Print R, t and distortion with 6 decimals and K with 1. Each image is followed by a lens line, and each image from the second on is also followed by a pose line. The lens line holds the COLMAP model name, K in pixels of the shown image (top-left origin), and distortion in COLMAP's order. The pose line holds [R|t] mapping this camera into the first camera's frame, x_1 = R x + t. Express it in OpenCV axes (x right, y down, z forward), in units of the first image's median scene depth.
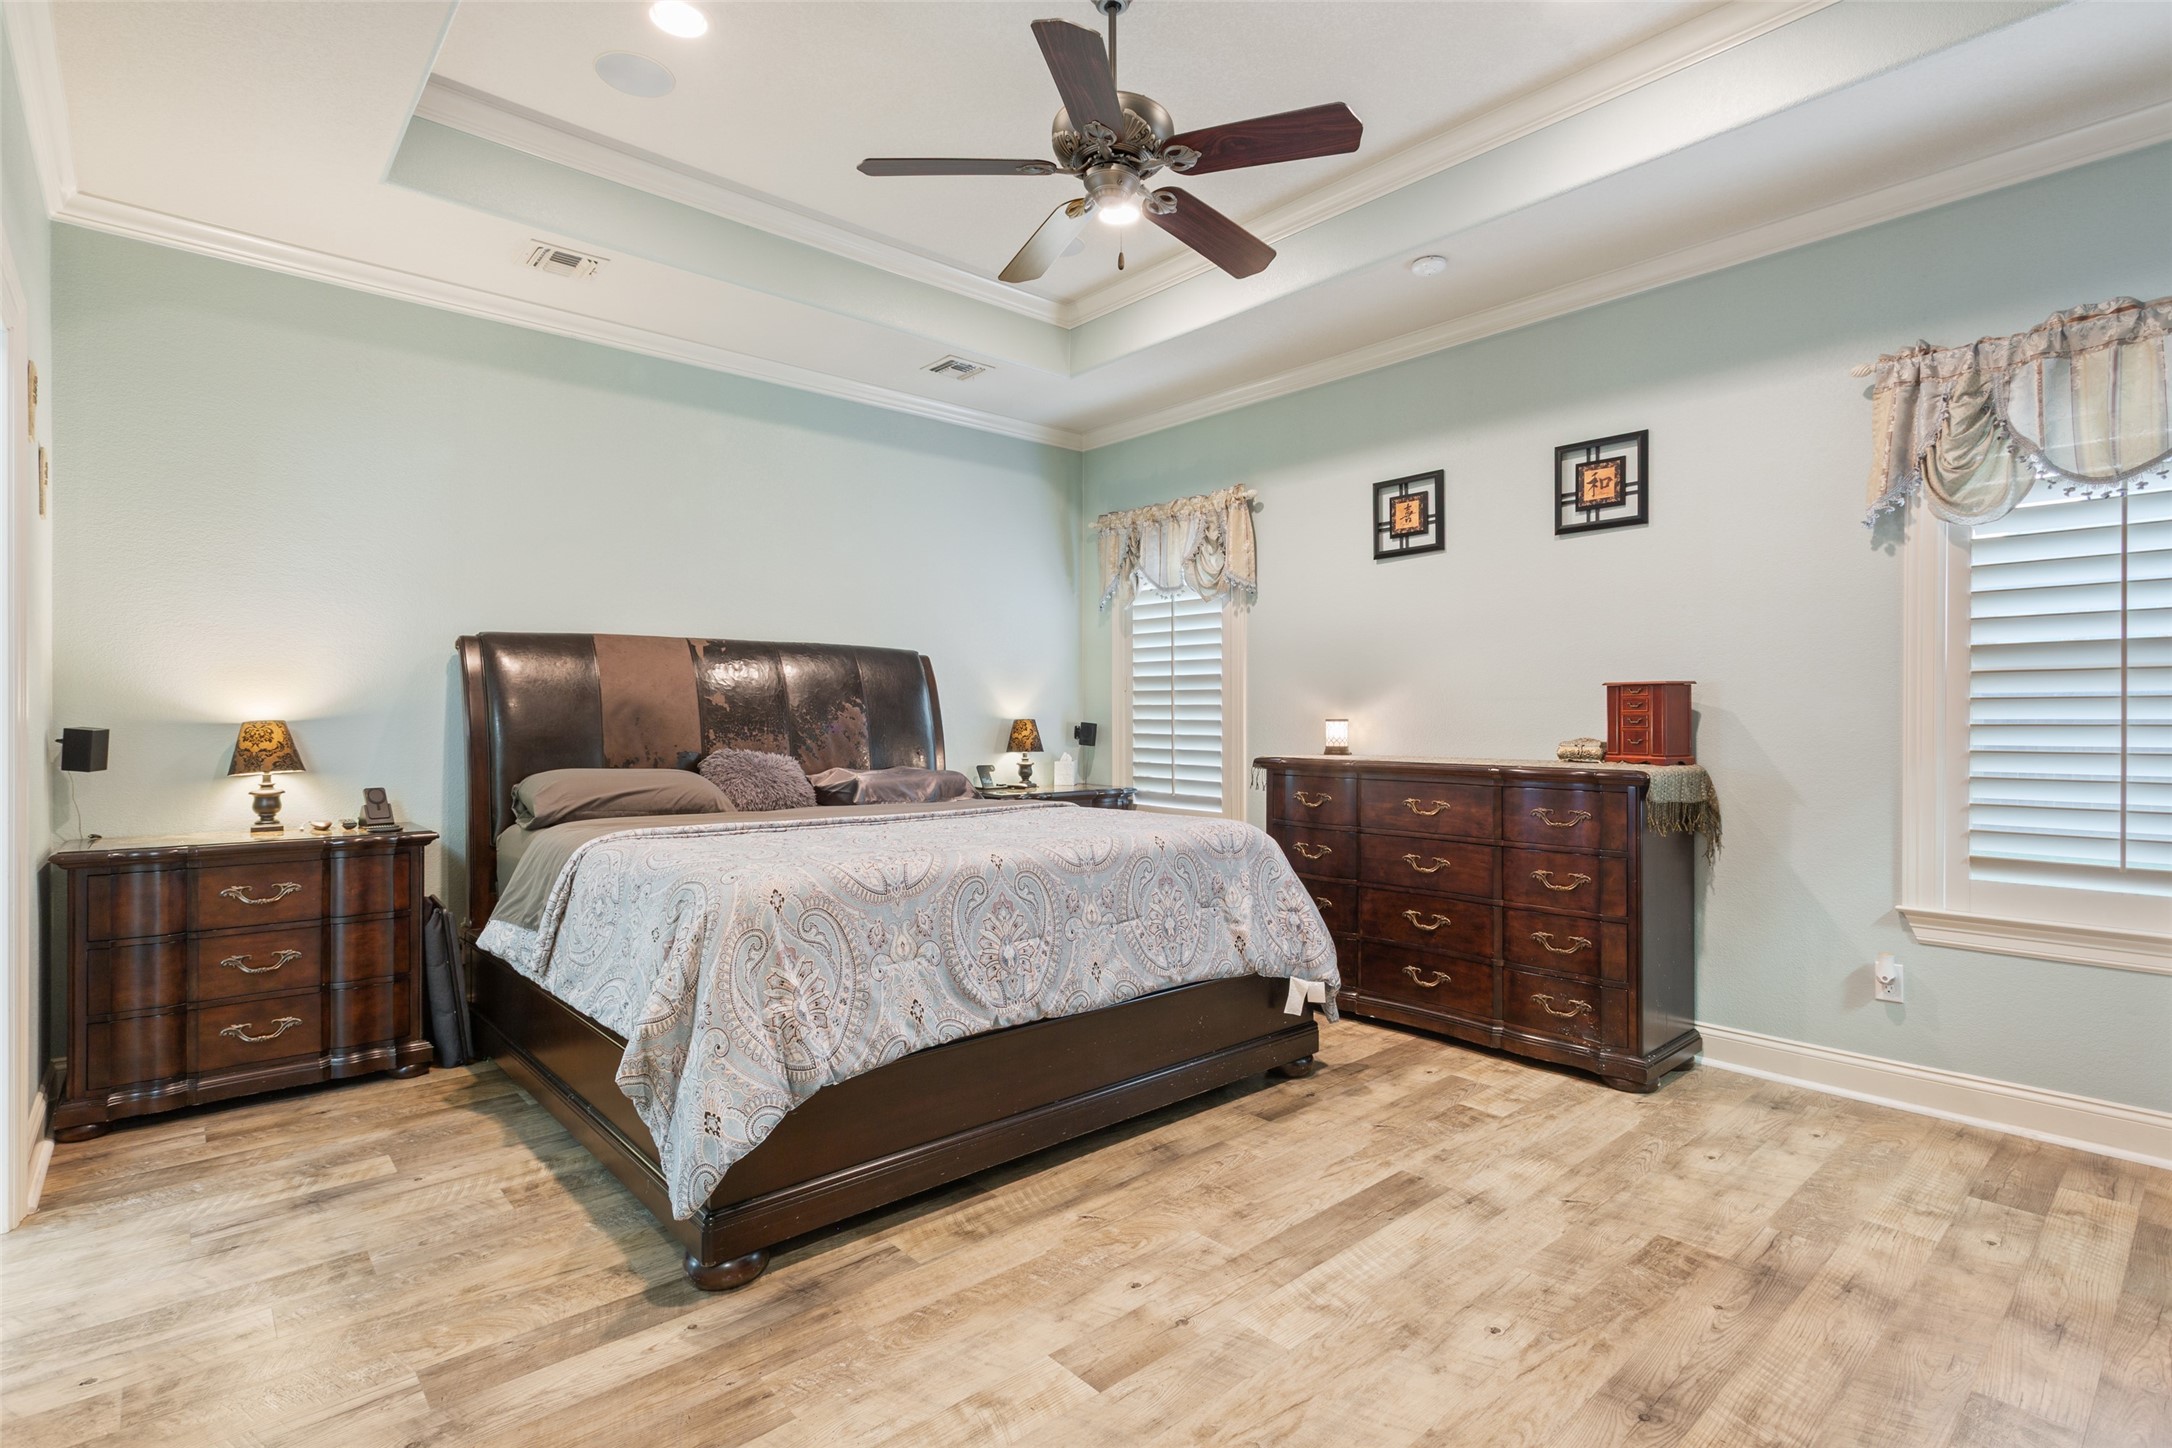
lens RADIAL K [[1046.9, 0, 1083.4], [0, 1046.9, 693.9], [0, 0, 1]] dist [-0.000019, 0.001092]
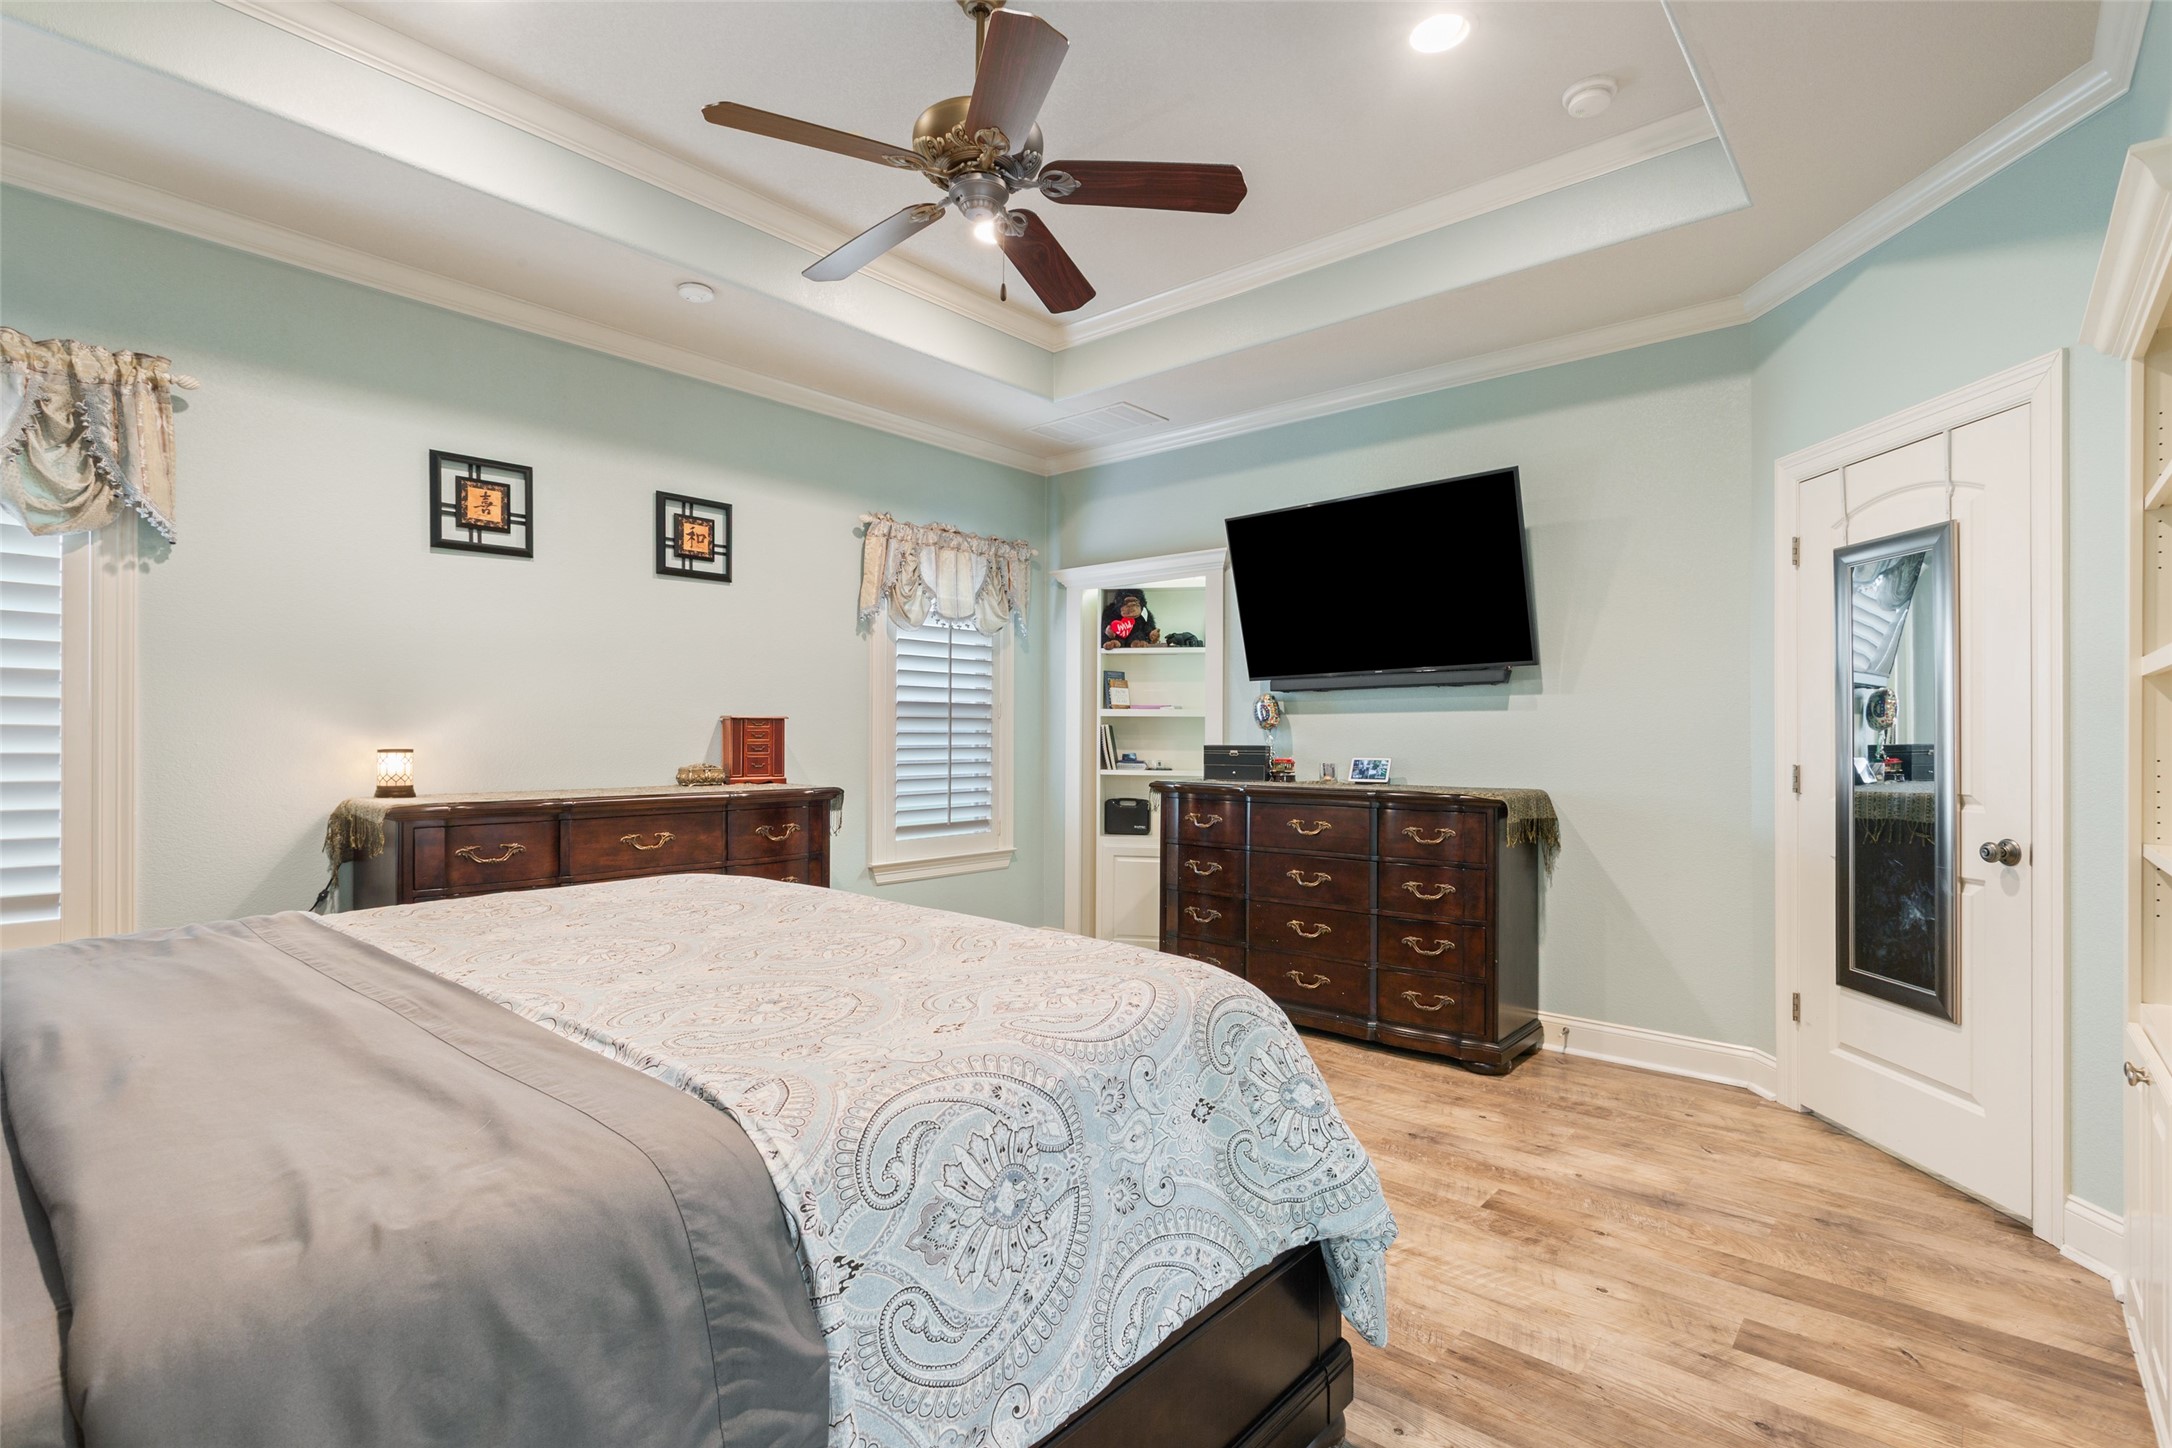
lens RADIAL K [[1034.4, 0, 1031.7], [0, 1034.4, 731.6], [0, 0, 1]] dist [-0.016444, 0.000040]
pose [[-0.110807, 0.008934, 0.993802, -0.646844], [-0.020610, 0.999724, -0.011285, 0.012763], [-0.993628, -0.021732, -0.110592, 0.758382]]
